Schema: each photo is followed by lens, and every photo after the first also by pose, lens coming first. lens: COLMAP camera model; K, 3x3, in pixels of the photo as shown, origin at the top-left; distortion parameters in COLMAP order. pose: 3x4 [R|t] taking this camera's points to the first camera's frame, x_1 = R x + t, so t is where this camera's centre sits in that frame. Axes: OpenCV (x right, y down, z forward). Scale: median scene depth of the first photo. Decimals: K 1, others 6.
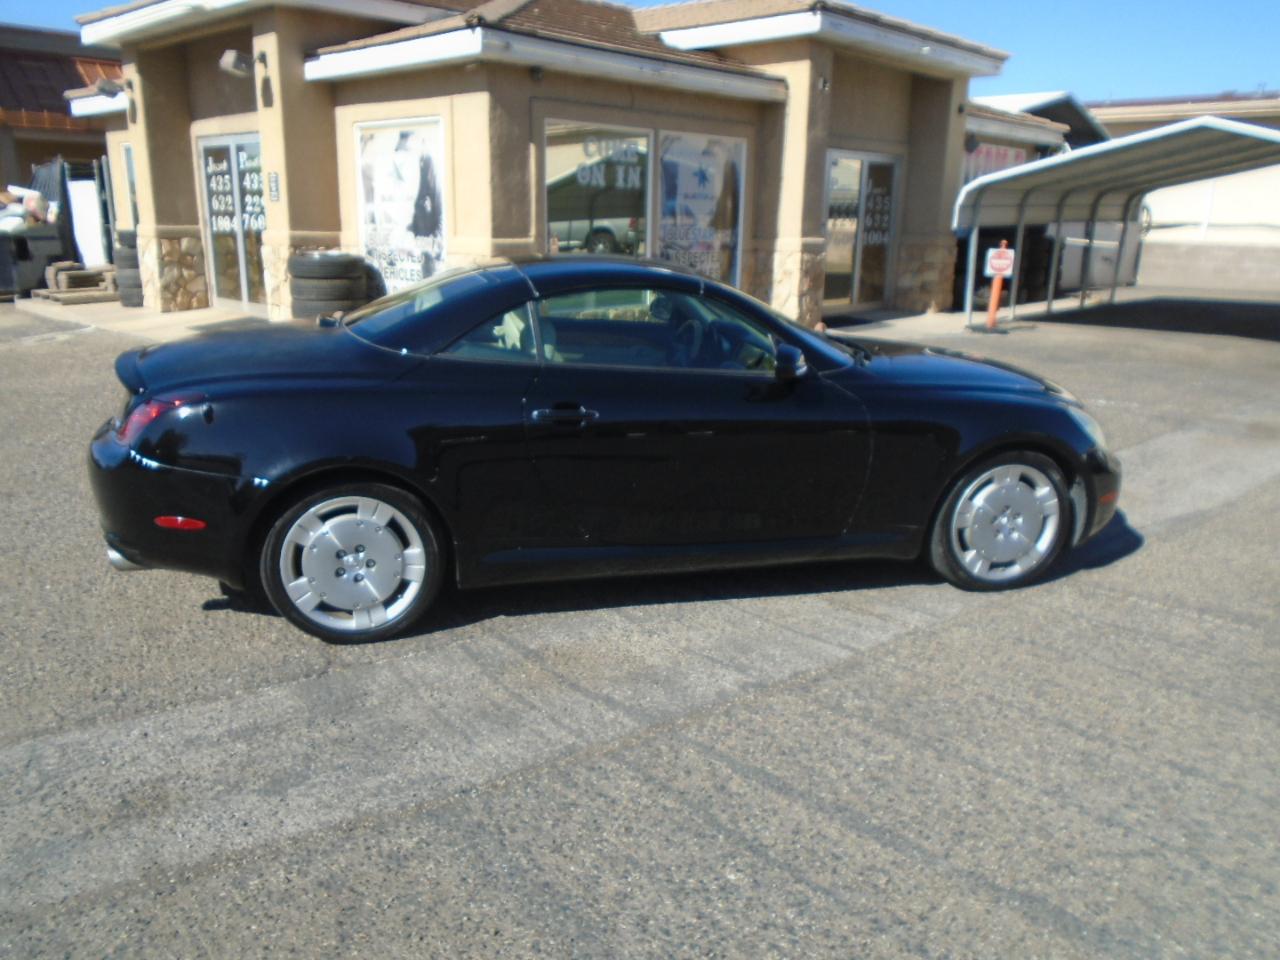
lens RADIAL K [[985.5, 0, 638.9], [0, 985.5, 509.6], [0, 0, 1]] dist [-0.009784, -0.004461]
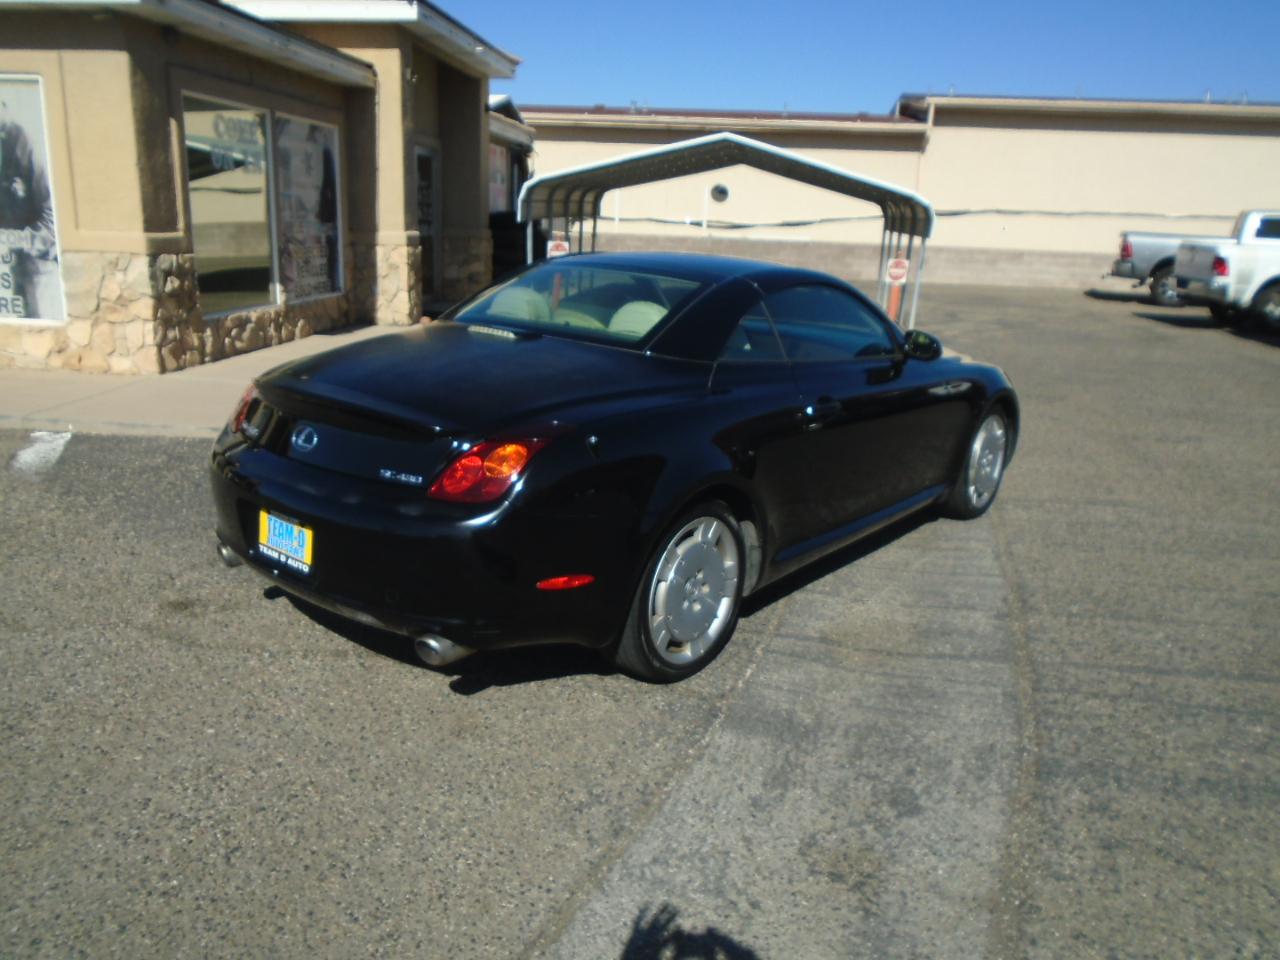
lens RADIAL K [[985.5, 0, 638.9], [0, 985.5, 509.6], [0, 0, 1]] dist [-0.009784, -0.004461]
pose [[0.794161, -0.161558, 0.585838, -0.777488], [0.156185, 0.985894, 0.060159, -0.075255], [-0.587294, 0.043723, 0.808192, 0.251820]]
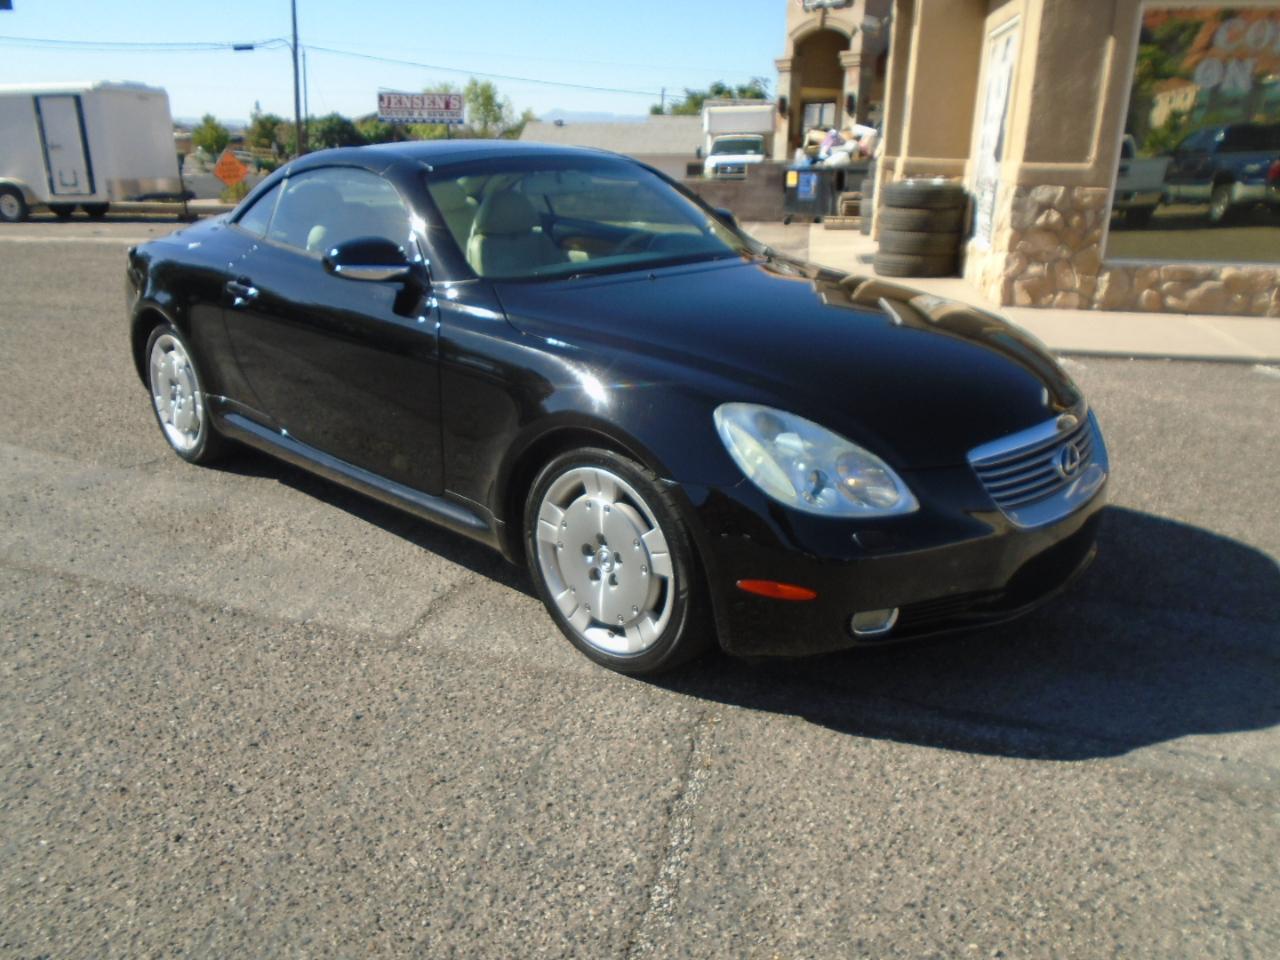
lens RADIAL K [[985.5, 0, 638.9], [0, 985.5, 509.6], [0, 0, 1]] dist [-0.009784, -0.004461]
pose [[0.546301, 0.277717, -0.790208, 0.920160], [-0.243226, 0.955378, 0.167615, -0.136449], [0.801496, 0.100630, 0.589472, 0.677333]]
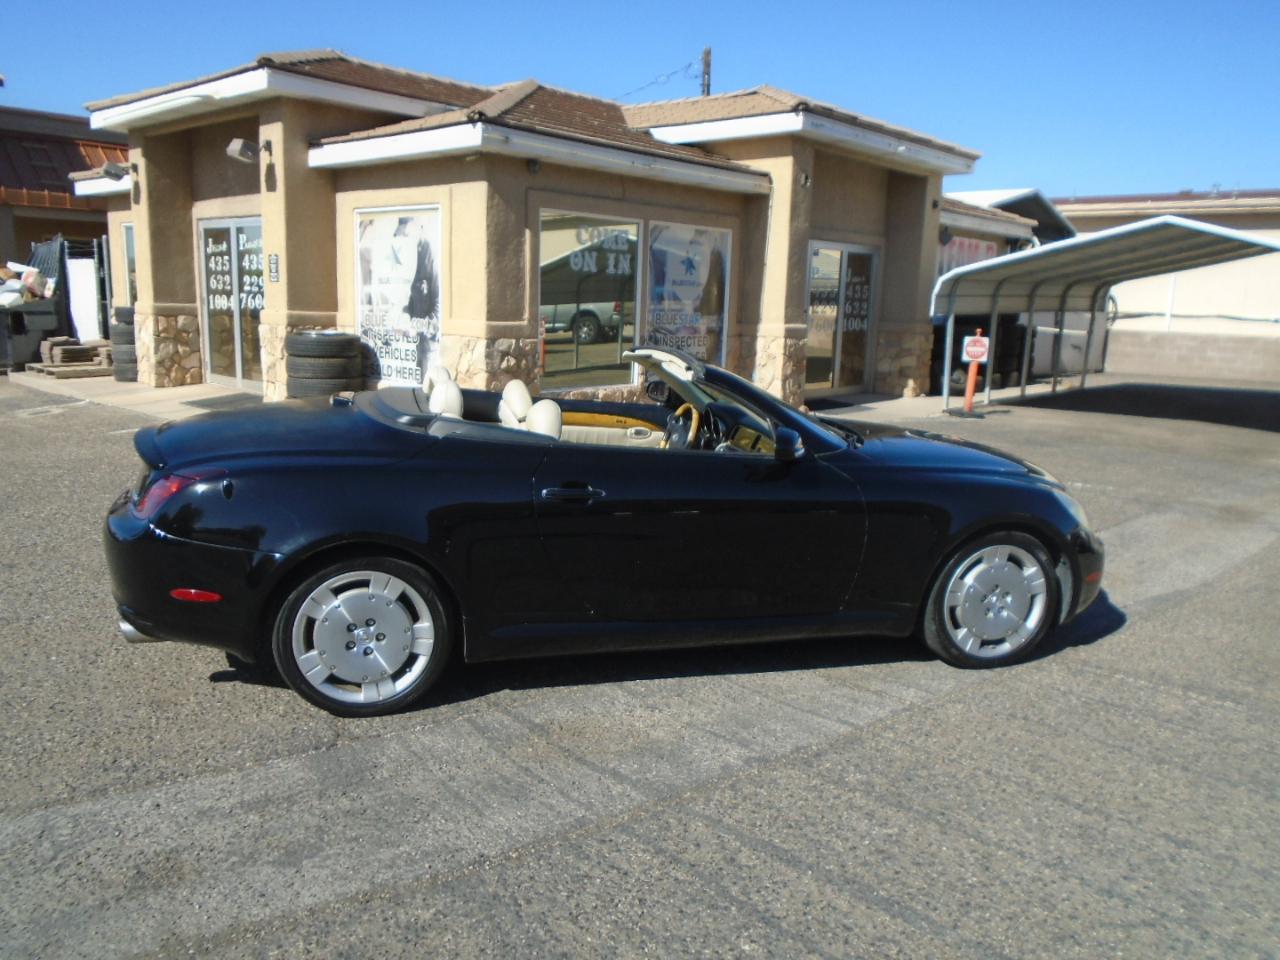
lens RADIAL K [[985.5, 0, 638.9], [0, 985.5, 509.6], [0, 0, 1]] dist [-0.009784, -0.004461]
pose [[0.999693, 0.009540, 0.022848, -0.027127], [-0.007719, 0.996886, -0.078480, 0.001292], [-0.023525, 0.078280, 0.996654, -0.028719]]
